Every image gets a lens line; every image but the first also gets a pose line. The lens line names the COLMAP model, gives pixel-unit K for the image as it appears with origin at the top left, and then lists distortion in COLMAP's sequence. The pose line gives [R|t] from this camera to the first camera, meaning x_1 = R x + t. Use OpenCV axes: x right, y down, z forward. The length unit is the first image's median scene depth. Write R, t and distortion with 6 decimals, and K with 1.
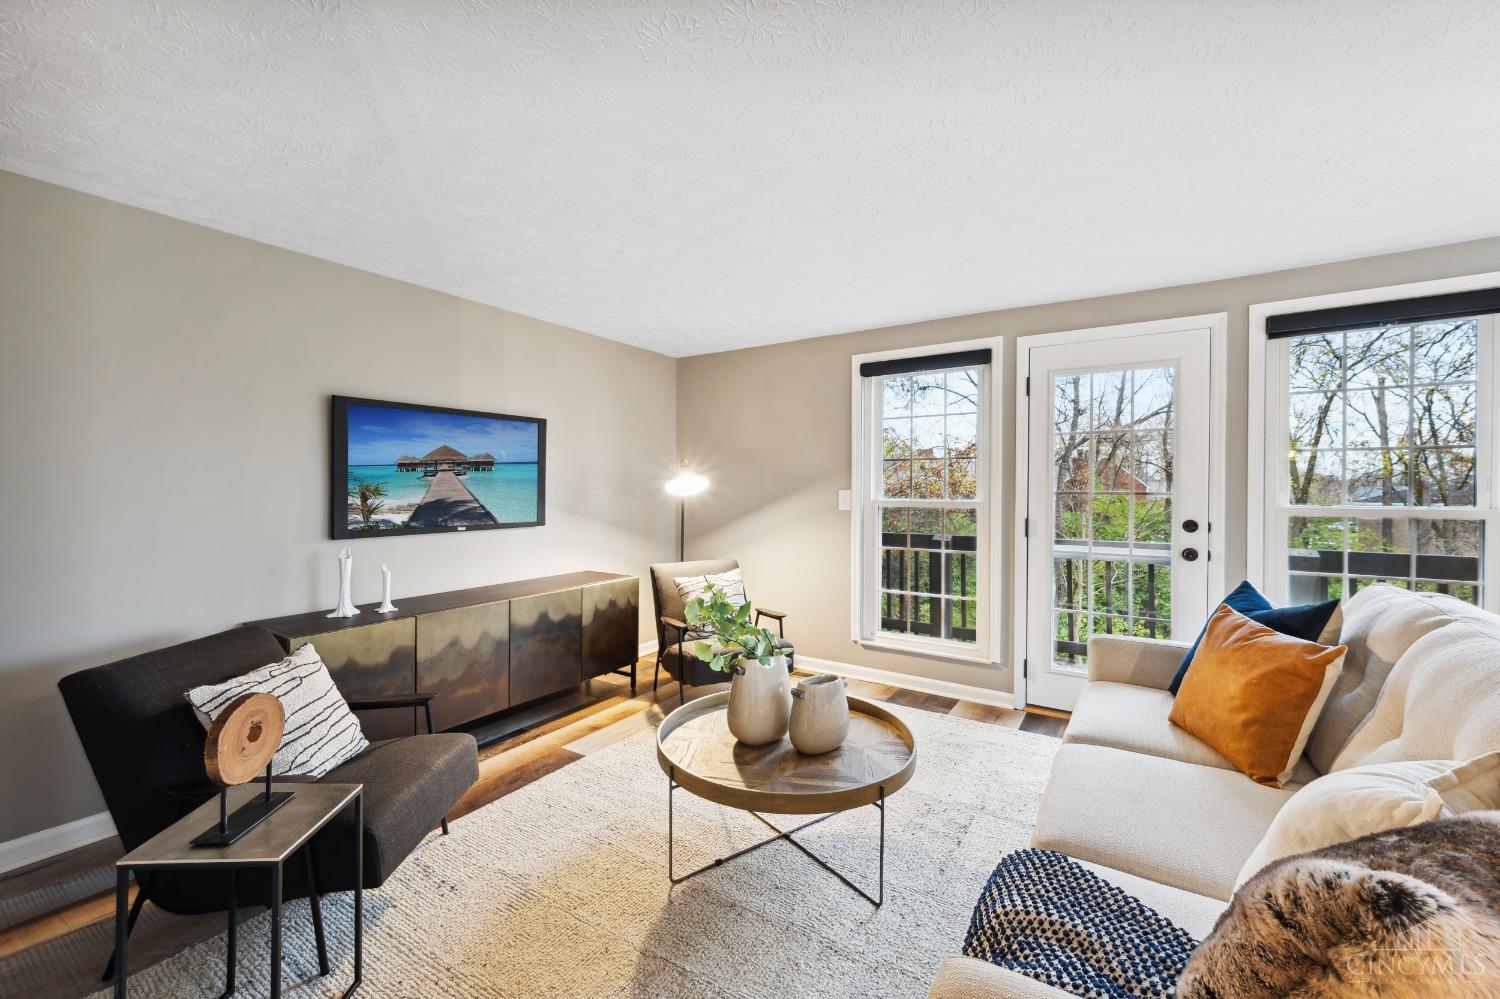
lens RADIAL K [[601.7, 0, 753.3], [0, 601.7, 493.2], [0, 0, 1]] dist [-0.000365, 0.000000]
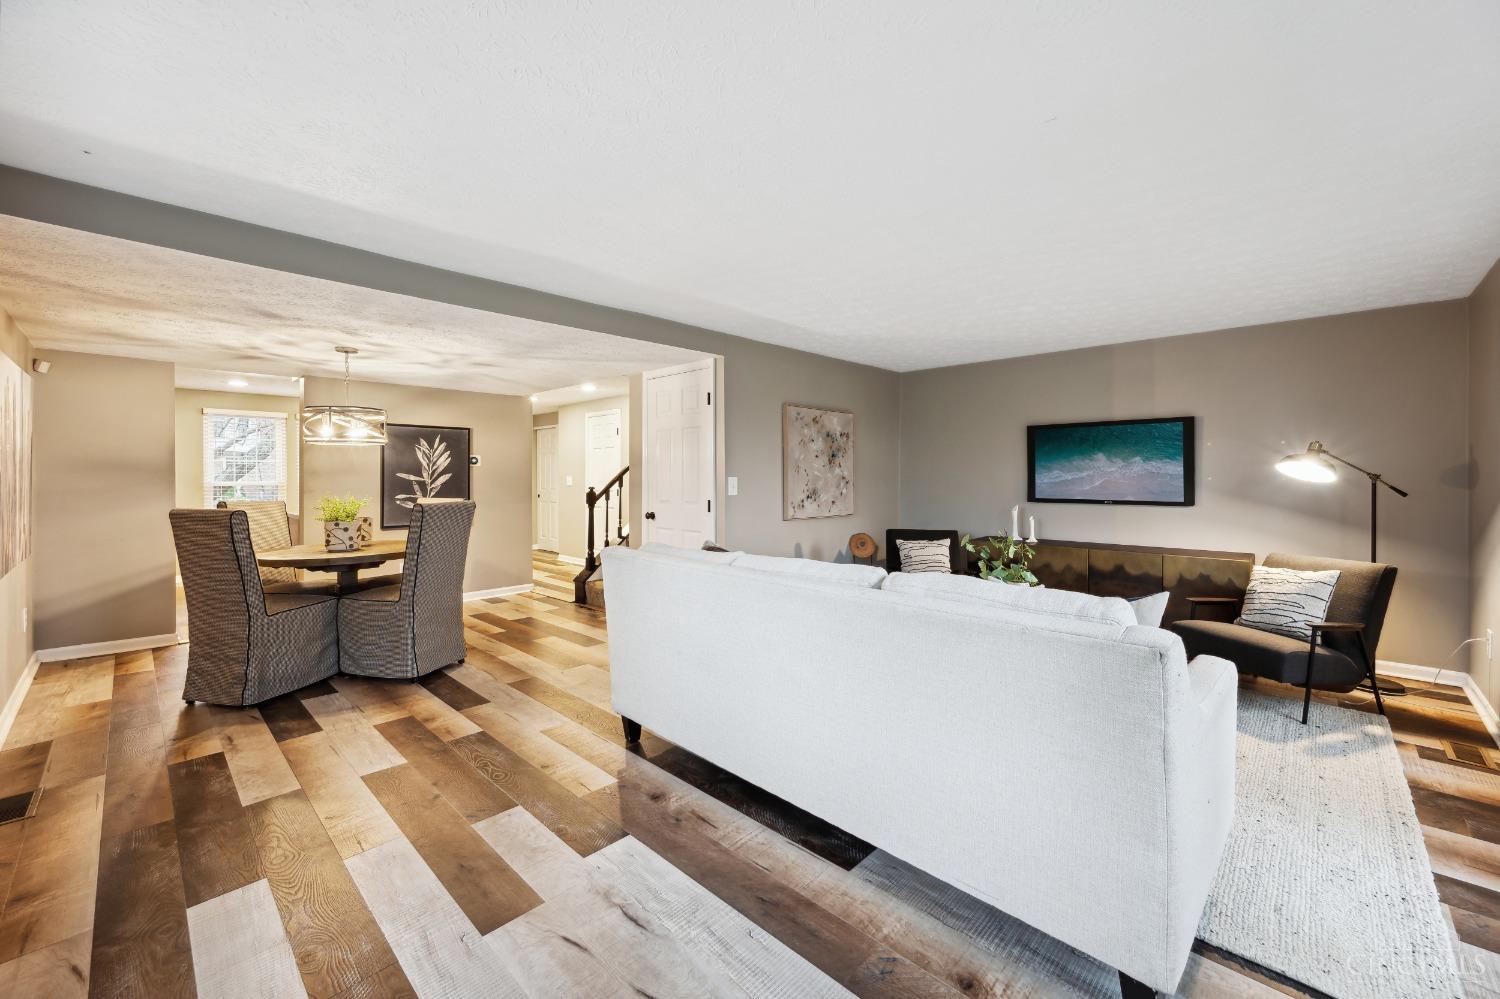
lens RADIAL K [[597.8, 0, 745.2], [0, 597.8, 474.9], [0, 0, 1]] dist [0.001596, 0.000181]
pose [[-0.197282, -0.003384, -0.980341, 1.000113], [-0.008556, 0.999962, -0.001730, 0.002198], [0.980310, 0.008047, -0.197303, 0.374151]]
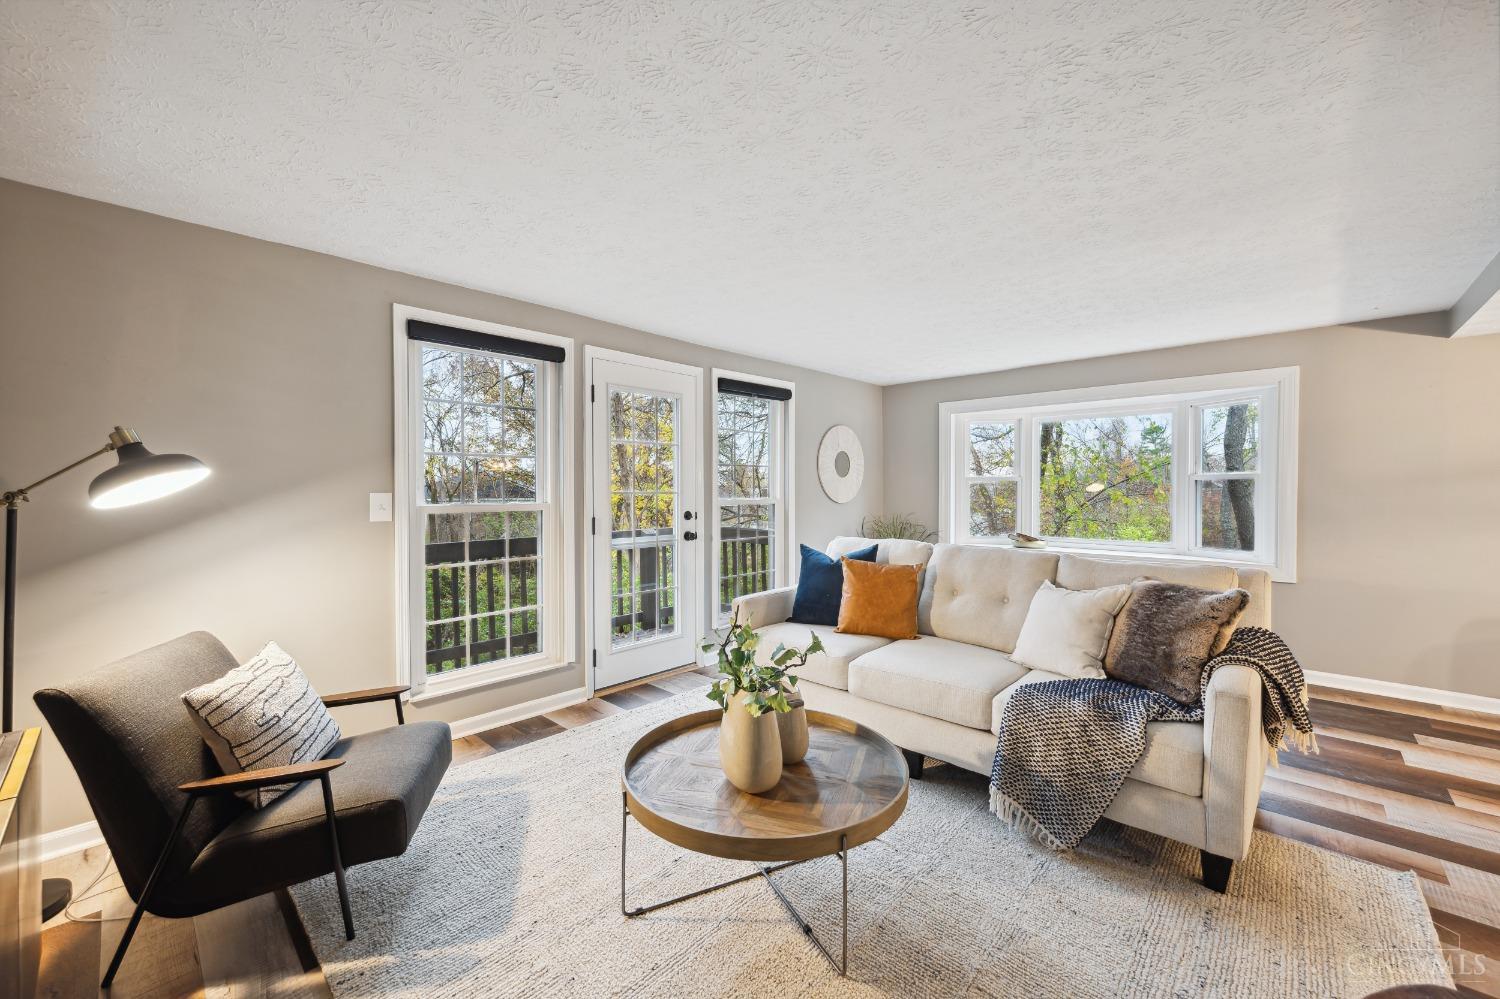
lens RADIAL K [[588.0, 0, 743.9], [0, 588.0, 499.0], [0, 0, 1]] dist [0.001886, 0.000110]
pose [[0.185447, -0.021651, 0.982416, -0.481994], [0.010279, 0.999745, 0.020093, -0.008360], [-0.982601, 0.006372, 0.185622, 0.506080]]
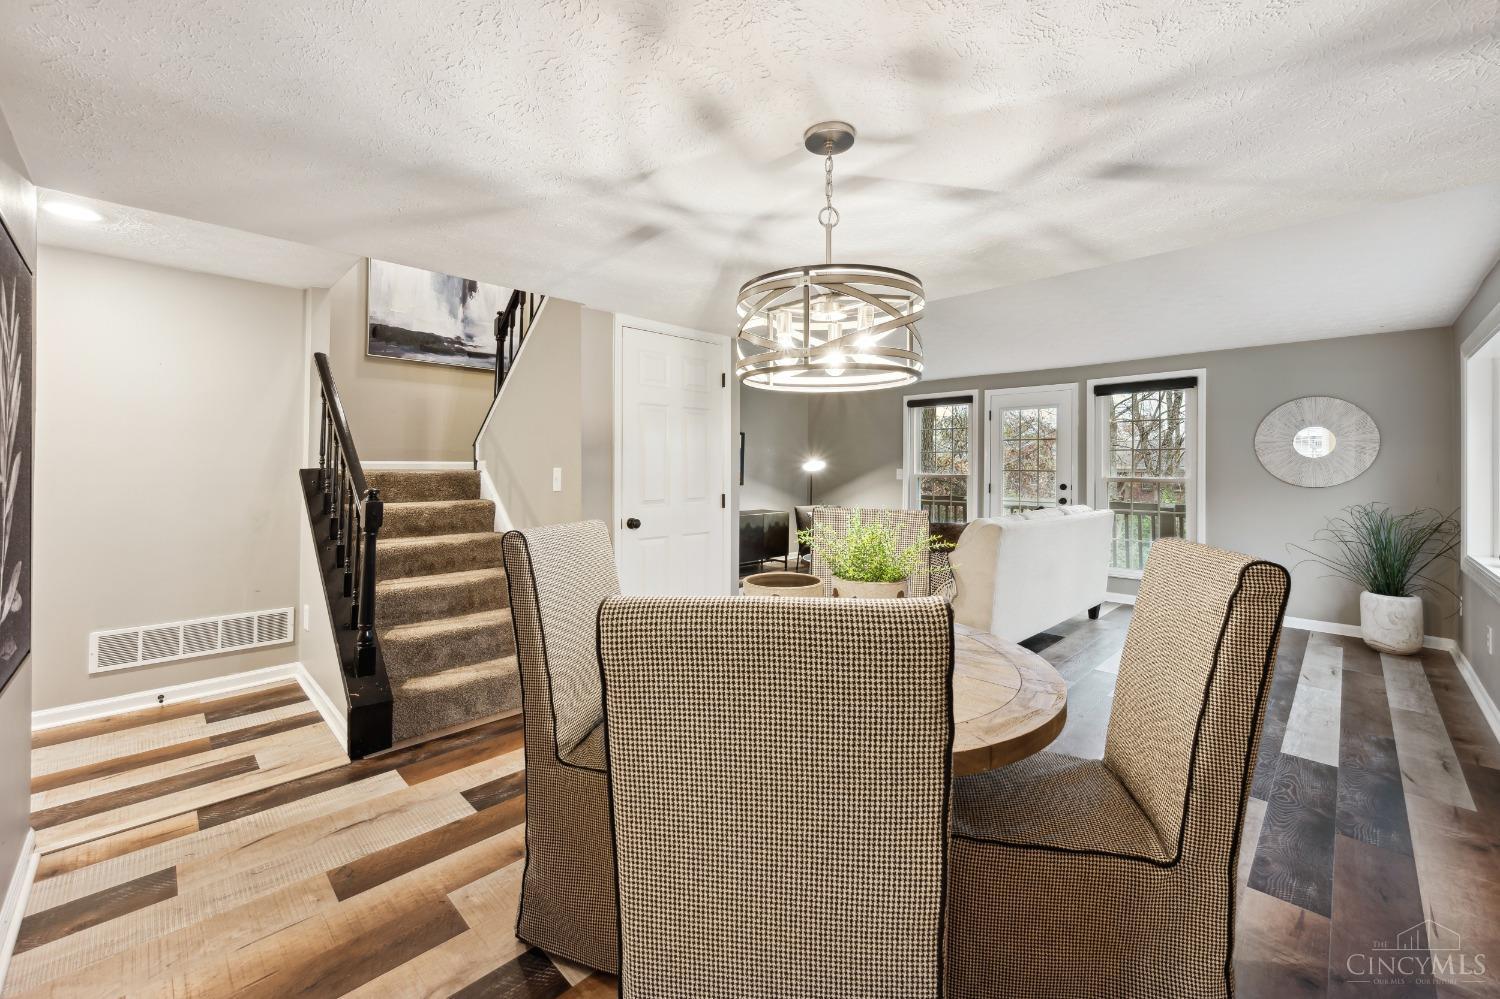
lens RADIAL K [[597.8, 0, 745.2], [0, 597.8, 474.9], [0, 0, 1]] dist [0.001596, 0.000181]
pose [[0.976163, 0.007803, -0.216899, 0.097137], [-0.007317, 0.999969, 0.003045, 0.013037], [0.216916, -0.001385, 0.976189, -0.978232]]
